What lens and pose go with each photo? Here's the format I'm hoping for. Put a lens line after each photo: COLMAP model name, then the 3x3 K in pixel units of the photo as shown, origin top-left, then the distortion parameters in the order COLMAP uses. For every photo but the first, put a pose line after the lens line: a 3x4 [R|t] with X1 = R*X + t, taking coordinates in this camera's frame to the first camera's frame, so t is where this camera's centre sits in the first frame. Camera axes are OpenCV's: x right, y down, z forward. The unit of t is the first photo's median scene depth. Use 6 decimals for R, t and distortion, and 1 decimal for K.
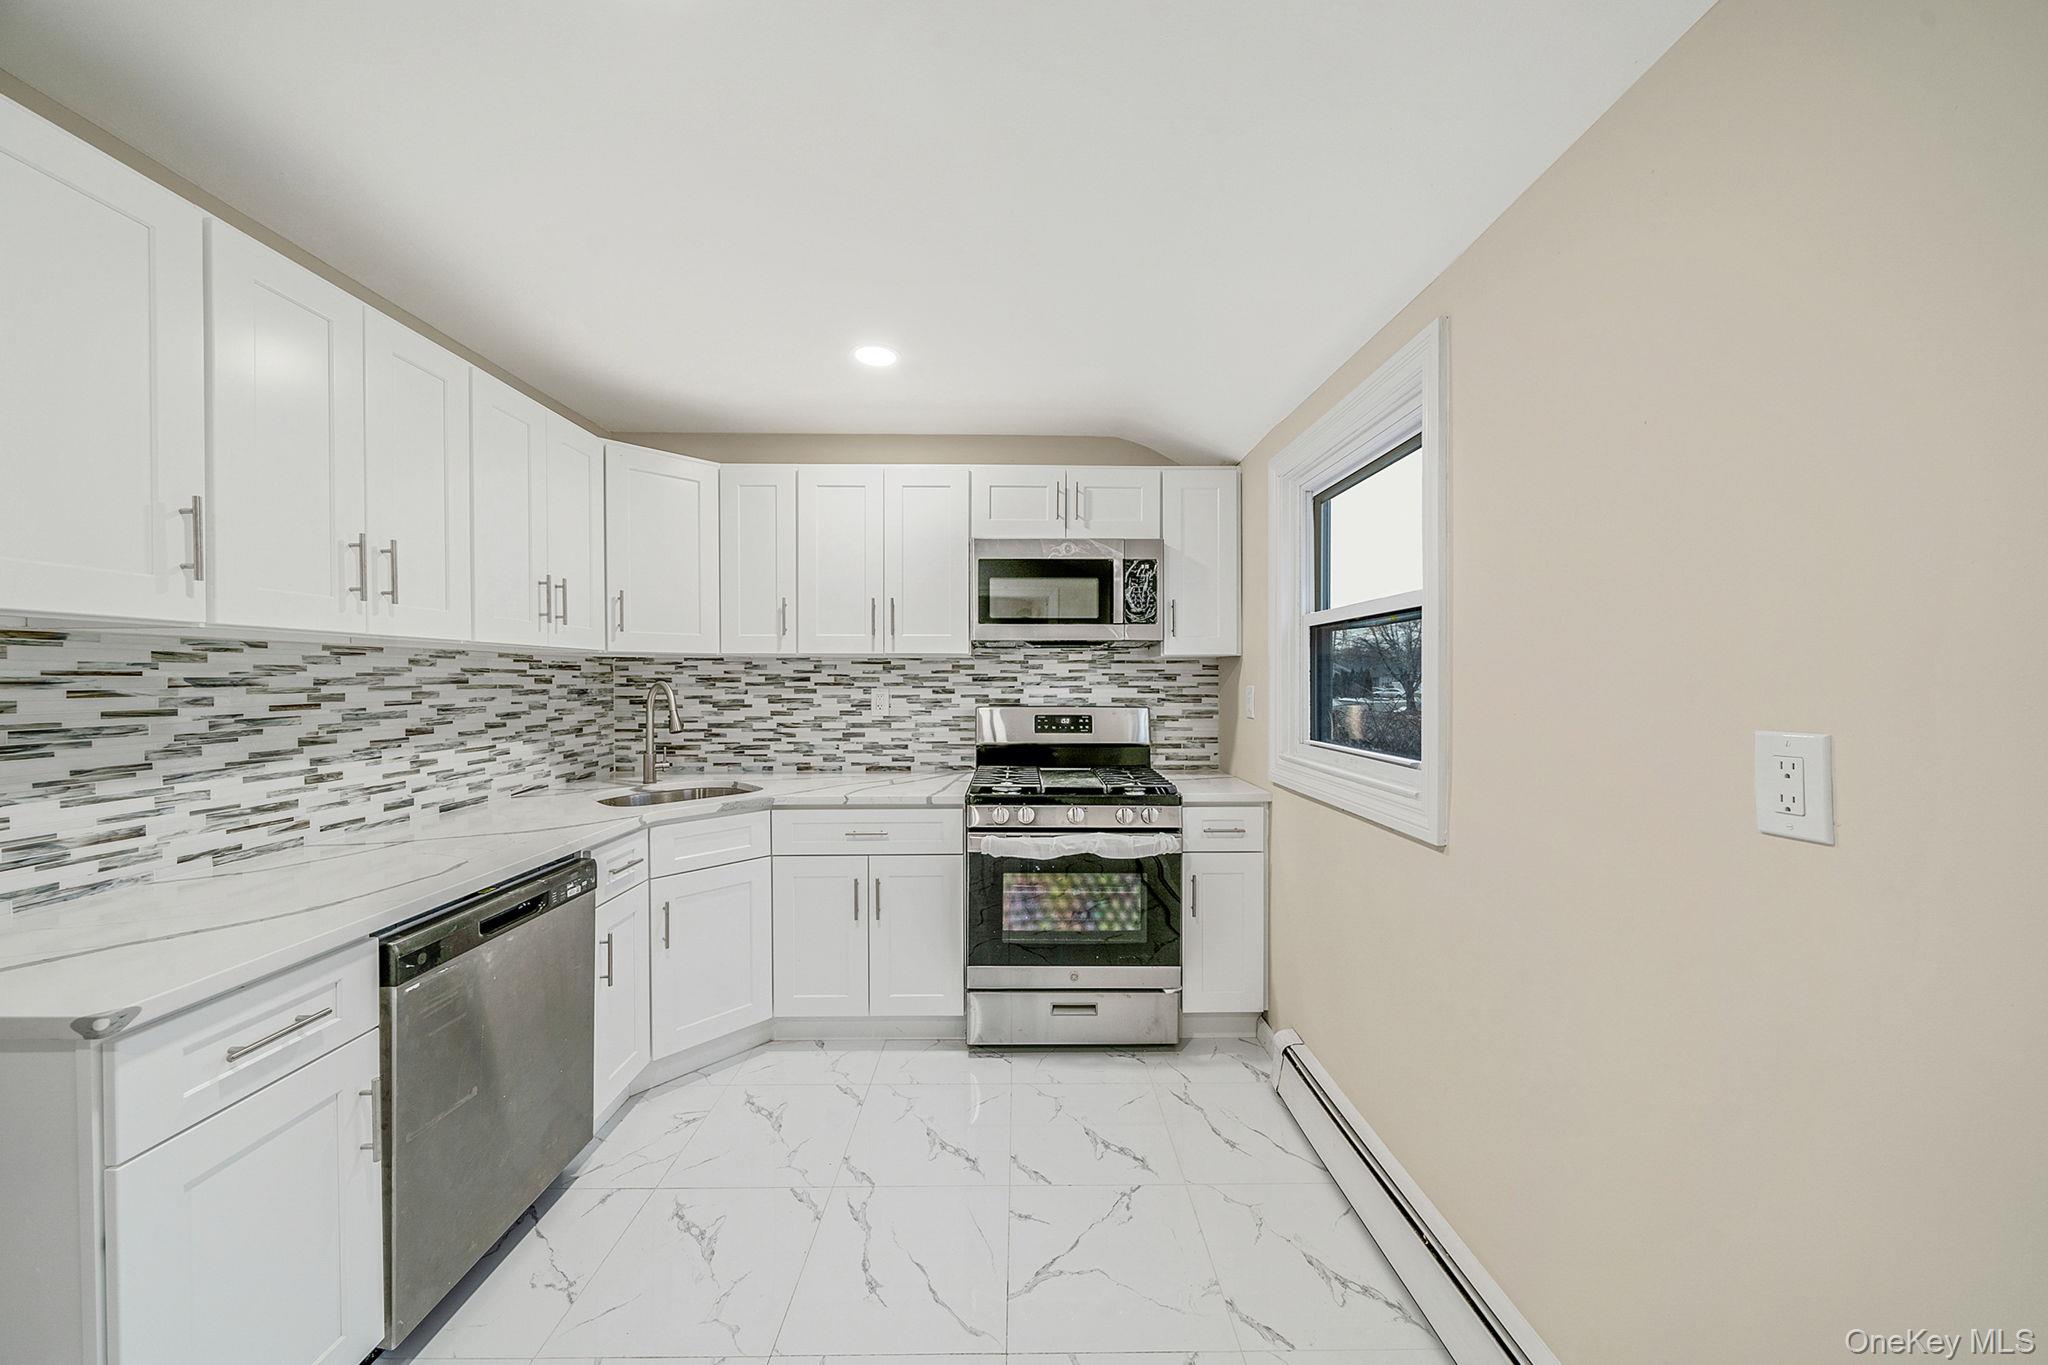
lens RADIAL K [[698.0, 0, 1024.0], [0, 698.0, 682.5], [0, 0, 1]] dist [-0.006414, -0.000003]
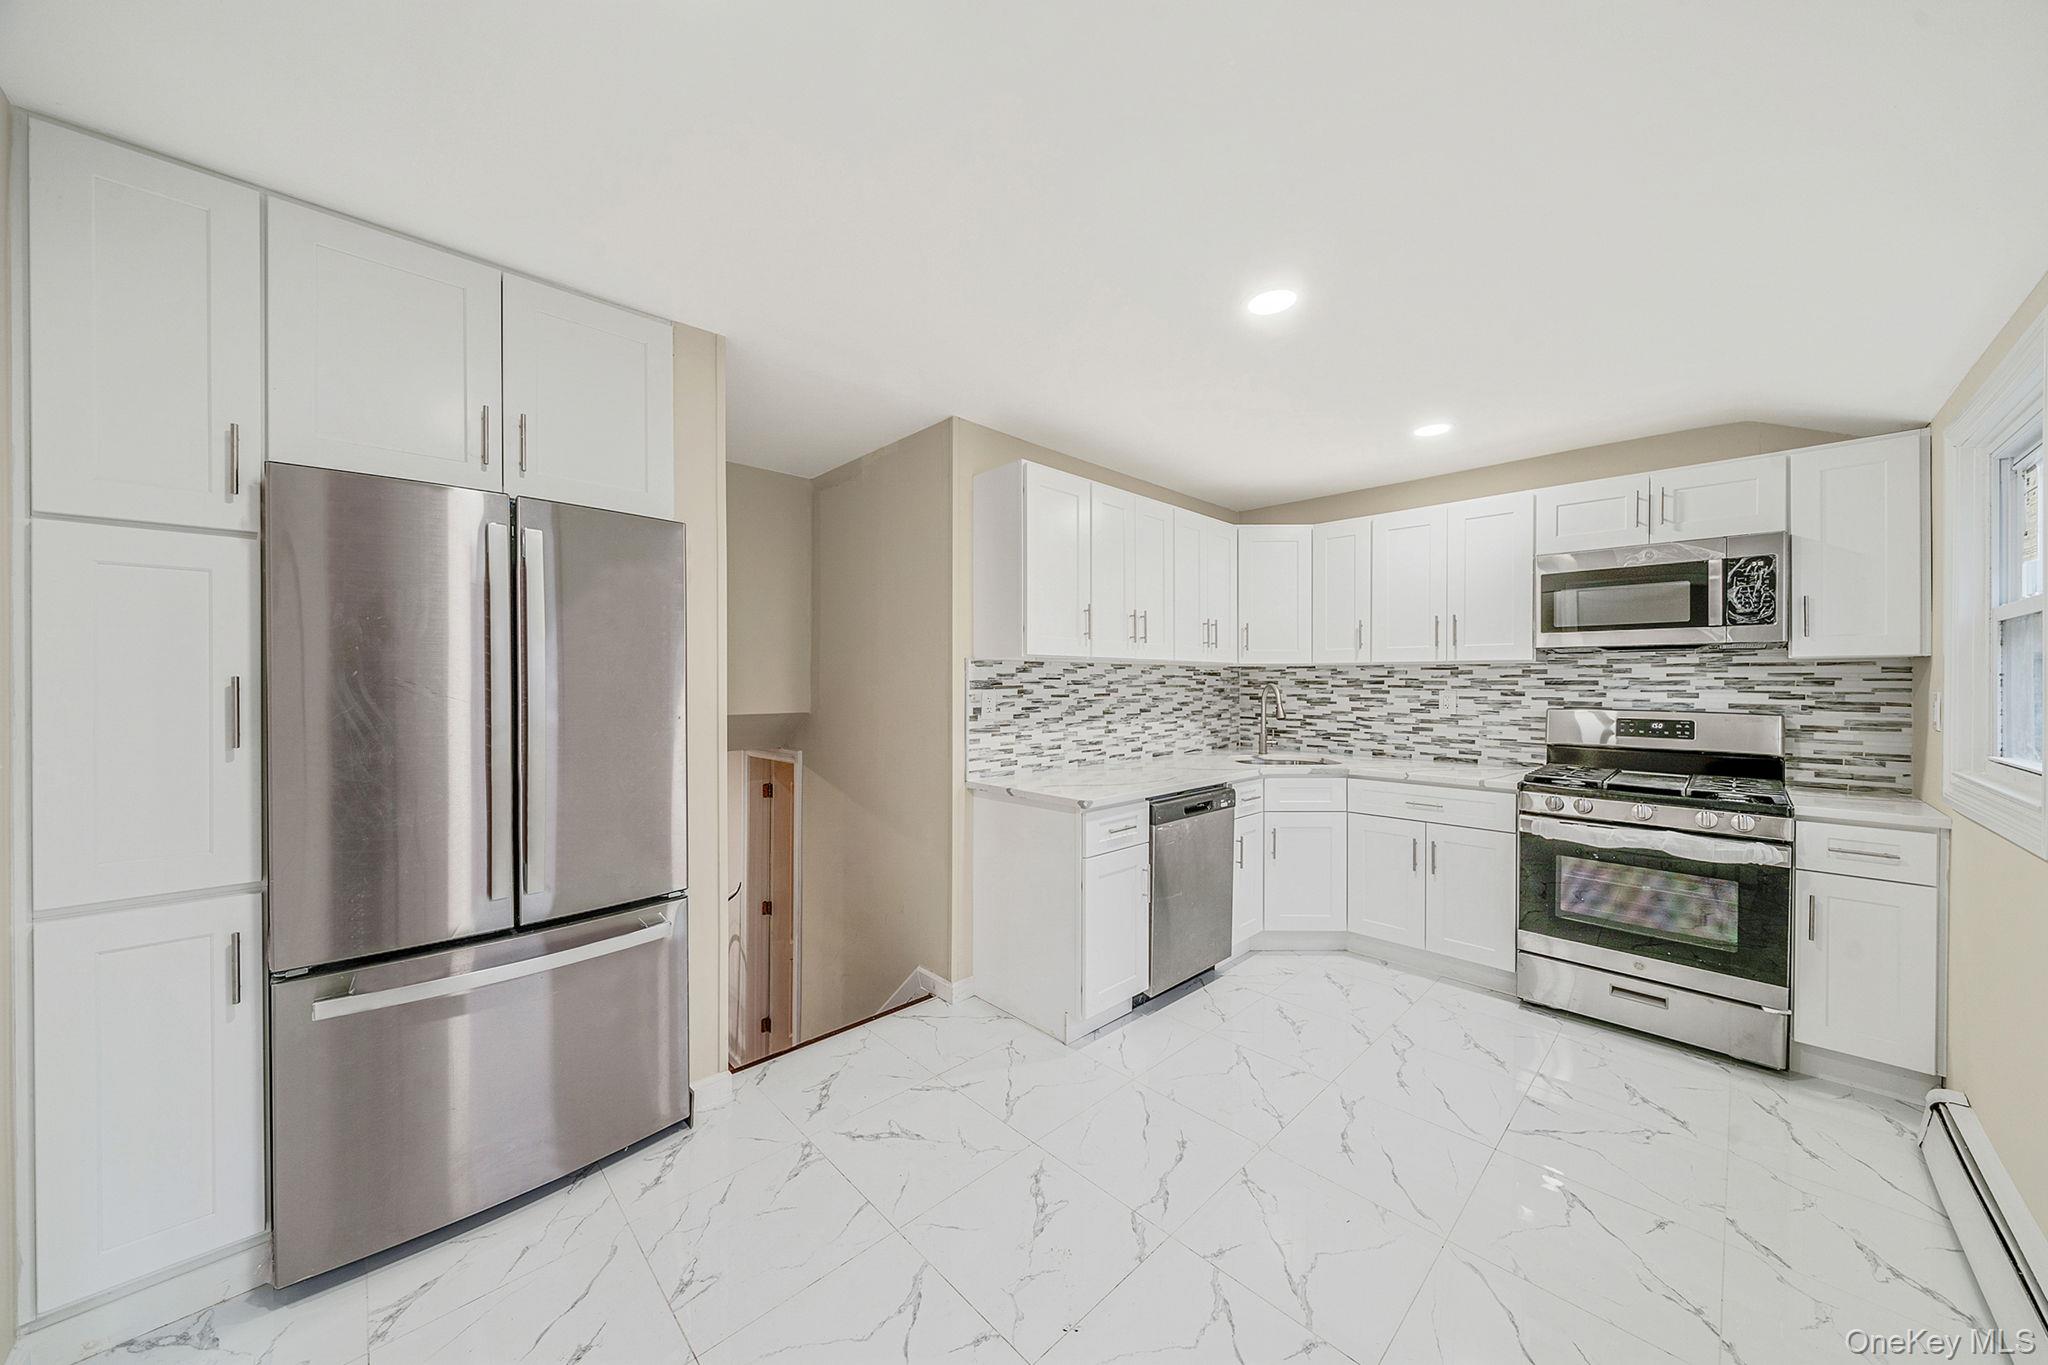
lens RADIAL K [[698.0, 0, 1024.0], [0, 698.0, 682.5], [0, 0, 1]] dist [-0.006414, -0.000003]
pose [[0.686732, 0.003620, -0.726902, 0.191512], [-0.007322, 0.999971, -0.001937, 0.003133], [0.726874, 0.006653, 0.686739, -0.392623]]
